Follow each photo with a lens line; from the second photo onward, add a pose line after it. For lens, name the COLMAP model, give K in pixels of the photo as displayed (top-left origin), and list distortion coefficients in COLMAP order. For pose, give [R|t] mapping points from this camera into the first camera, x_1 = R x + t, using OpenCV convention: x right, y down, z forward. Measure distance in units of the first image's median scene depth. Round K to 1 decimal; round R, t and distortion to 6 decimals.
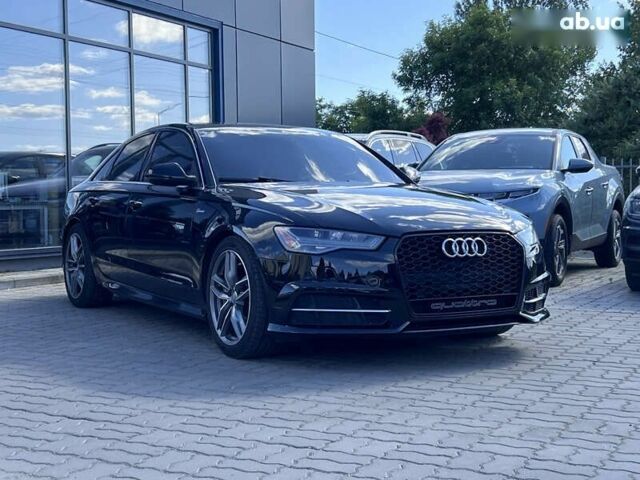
lens RADIAL K [[966.4, 0, 320.0], [0, 966.4, 240.0], [0, 0, 1]] dist [0.175699, -0.716617]
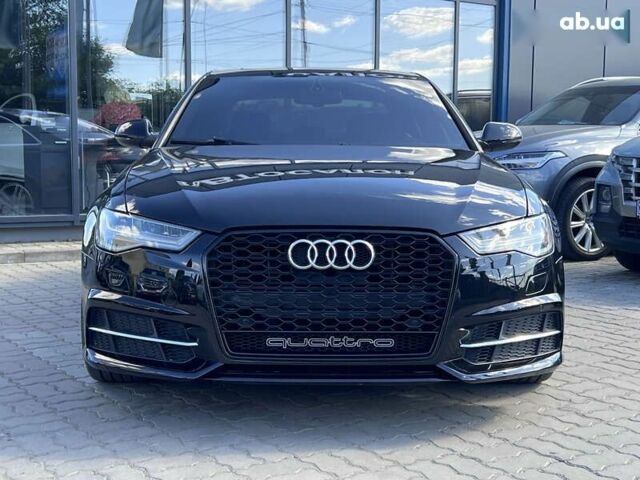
lens RADIAL K [[966.4, 0, 320.0], [0, 966.4, 240.0], [0, 0, 1]] dist [0.175699, -0.716617]
pose [[0.880909, 0.056763, -0.469870, 0.427919], [-0.034697, 0.997856, 0.055497, -0.035657], [0.472012, -0.032585, 0.880990, 0.426427]]
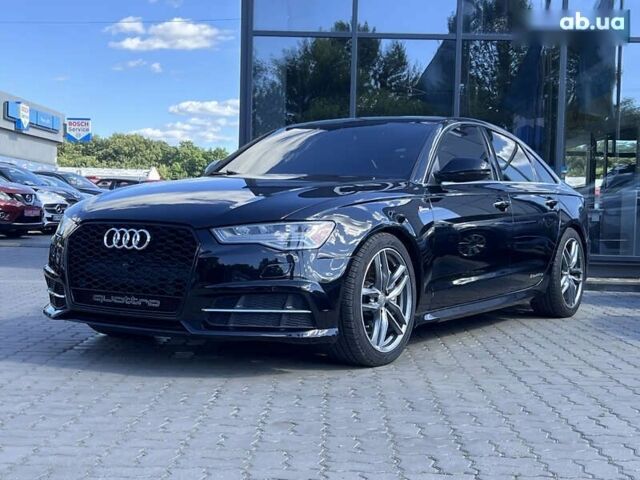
lens RADIAL K [[966.4, 0, 320.0], [0, 966.4, 240.0], [0, 0, 1]] dist [0.175699, -0.716617]
pose [[0.470589, 0.045413, -0.881183, 1.019021], [-0.065673, 0.997707, 0.016346, -0.017883], [0.879905, 0.050177, 0.472492, 0.706080]]
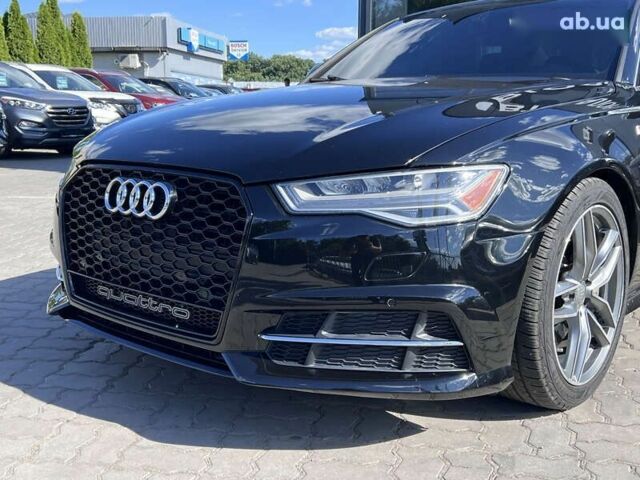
lens RADIAL K [[729.9, 0, 320.0], [0, 729.9, 240.0], [0, 0, 1]] dist [0.077310, -0.036392]
pose [[0.336075, 0.173322, -0.925750, 0.543063], [-0.049149, 0.984810, 0.166537, -0.040294], [0.940552, -0.010469, 0.339488, 0.931831]]
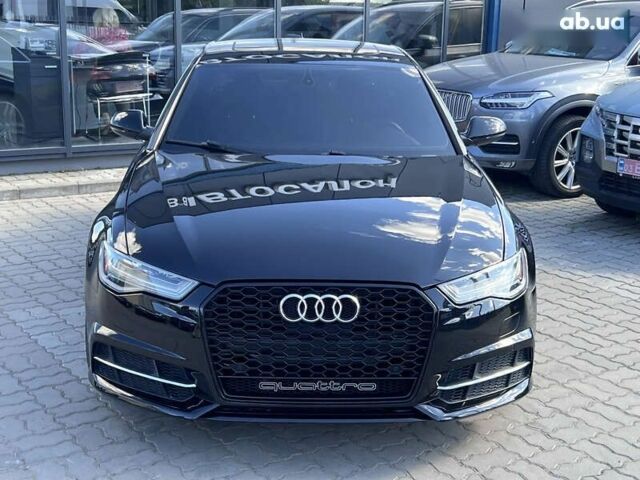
lens RADIAL K [[966.4, 0, 320.0], [0, 966.4, 240.0], [0, 0, 1]] dist [0.175699, -0.716617]
pose [[0.885497, 0.132452, -0.445366, 0.434973], [-0.047076, 0.979151, 0.197602, -0.169722], [0.462253, -0.154010, 0.873271, 0.399705]]
